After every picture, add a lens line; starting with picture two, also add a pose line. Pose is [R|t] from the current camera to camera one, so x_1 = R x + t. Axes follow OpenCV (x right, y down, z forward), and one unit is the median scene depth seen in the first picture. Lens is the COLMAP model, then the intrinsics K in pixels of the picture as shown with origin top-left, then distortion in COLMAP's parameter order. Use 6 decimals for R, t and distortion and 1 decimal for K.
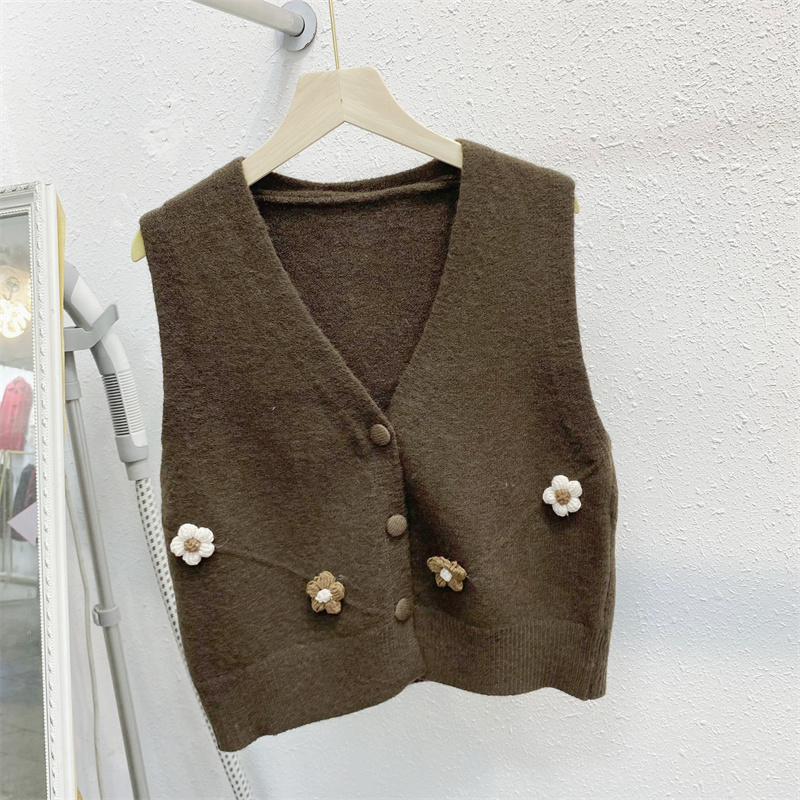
lens RADIAL K [[791.1, 0, 389.2], [0, 791.1, 383.0], [0, 0, 1]] dist [0.014610, 0.000000]
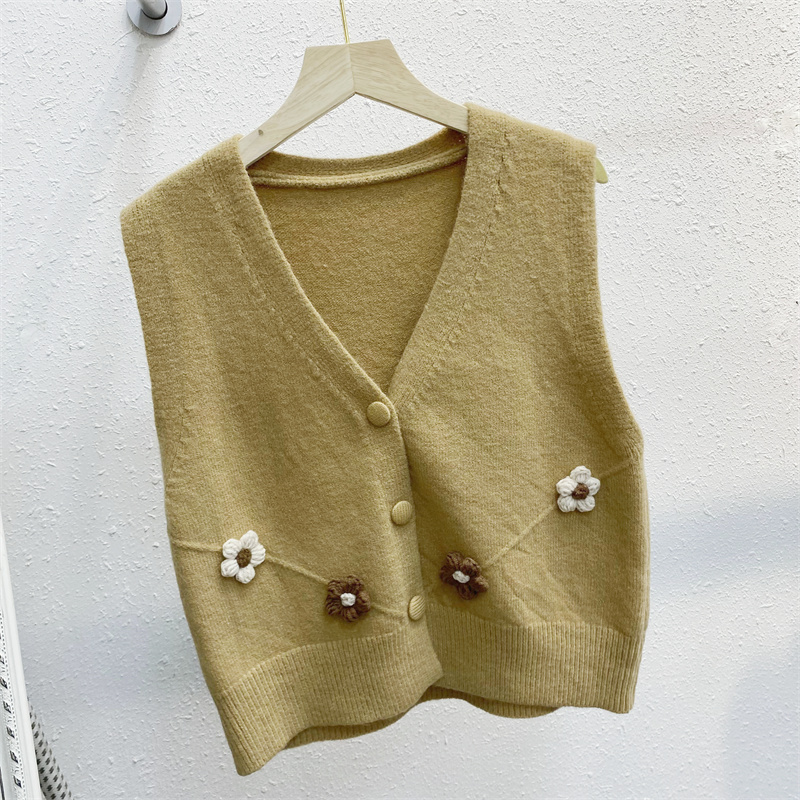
lens RADIAL K [[791.1, 0, 380.7], [0, 791.1, 375.3], [0, 0, 1]] dist [0.014610, 0.000000]
pose [[0.858203, -0.095612, 0.504327, -0.432204], [0.135784, 0.989787, -0.043414, 0.029004], [-0.495025, 0.105737, 0.862421, 0.179165]]
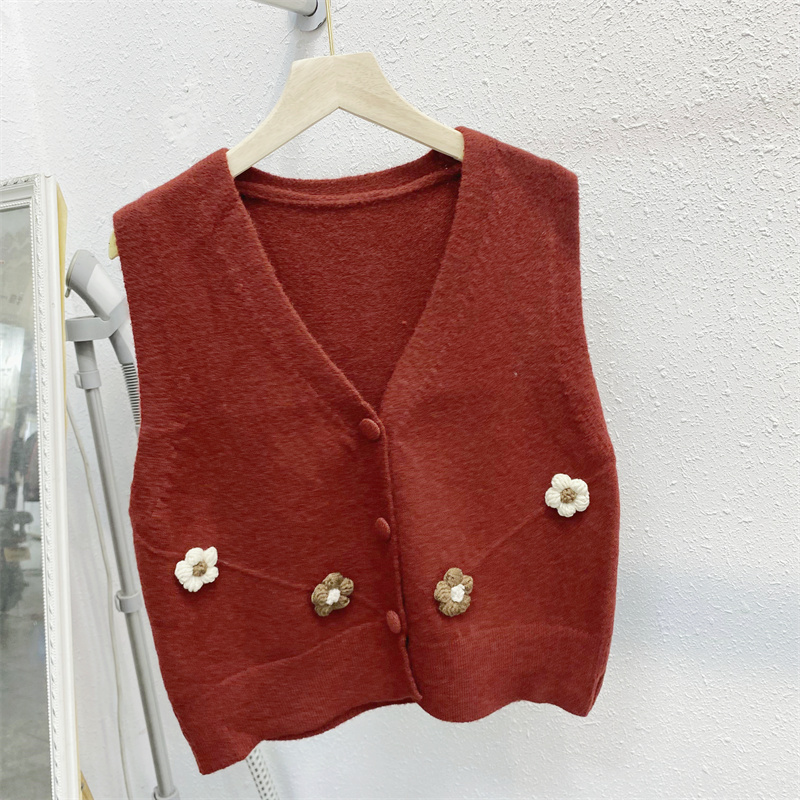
lens RADIAL K [[791.1, 0, 390.6], [0, 791.1, 381.8], [0, 0, 1]] dist [0.014610, 0.000000]
pose [[0.996535, 0.009879, -0.082584, 0.073048], [-0.007359, 0.999499, 0.030768, -0.025896], [0.082847, -0.030053, 0.996109, 0.038941]]
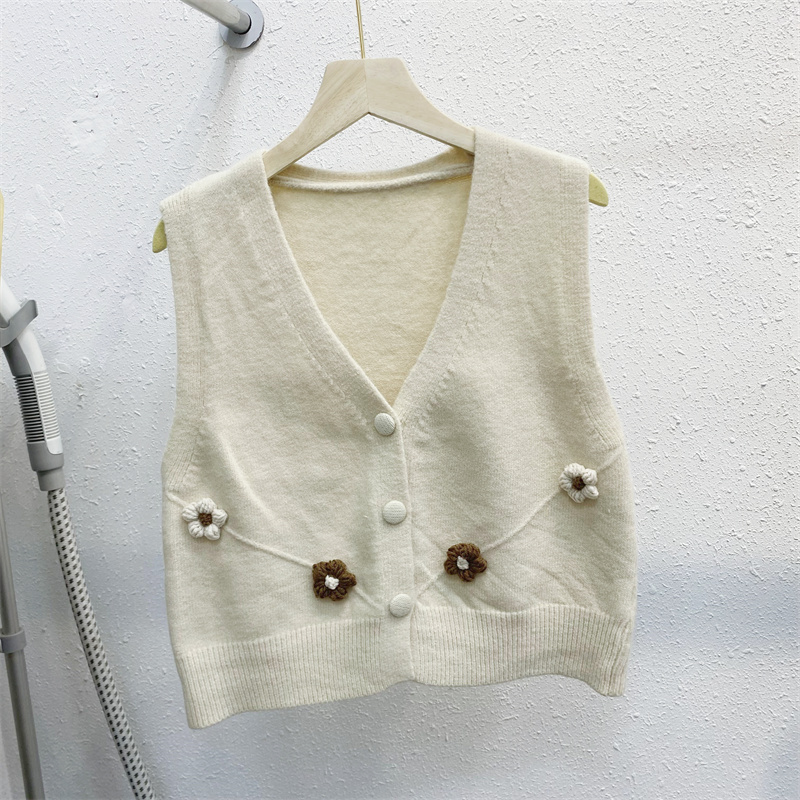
lens RADIAL K [[791.1, 0, 386.8], [0, 791.1, 372.5], [0, 0, 1]] dist [0.014610, 0.000000]
pose [[0.984899, 0.013237, 0.172625, -0.116917], [-0.005549, 0.998974, -0.044937, 0.030482], [-0.173043, 0.043301, 0.983962, 0.017944]]
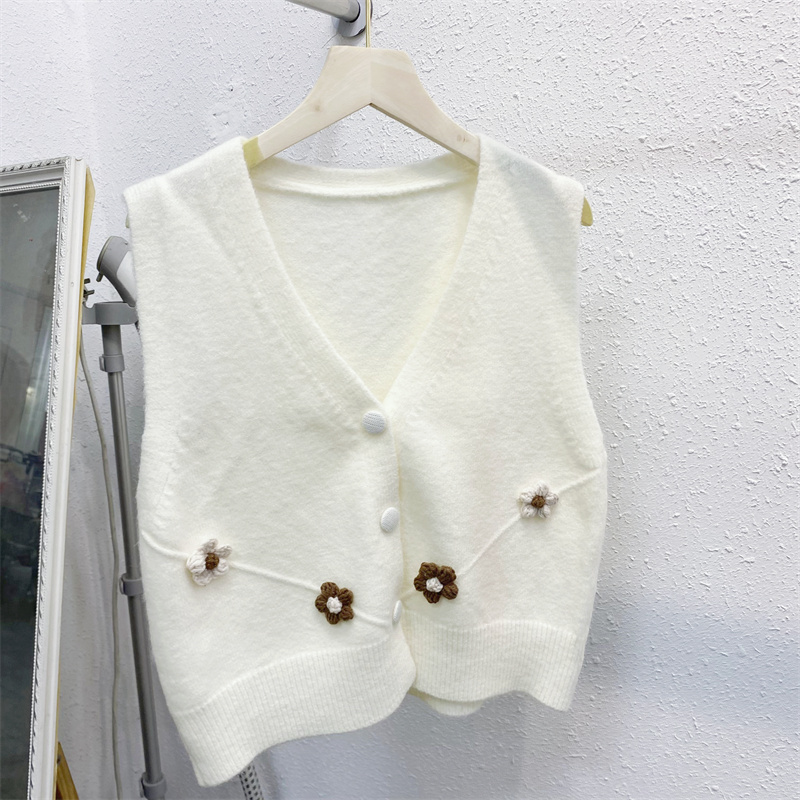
lens RADIAL K [[791.1, 0, 392.3], [0, 791.1, 382.5], [0, 0, 1]] dist [0.014610, 0.000000]
pose [[0.984656, 0.090757, -0.149050, 0.132529], [-0.089857, 0.995873, 0.012777, -0.013602], [0.149594, 0.000812, 0.988747, 0.047618]]
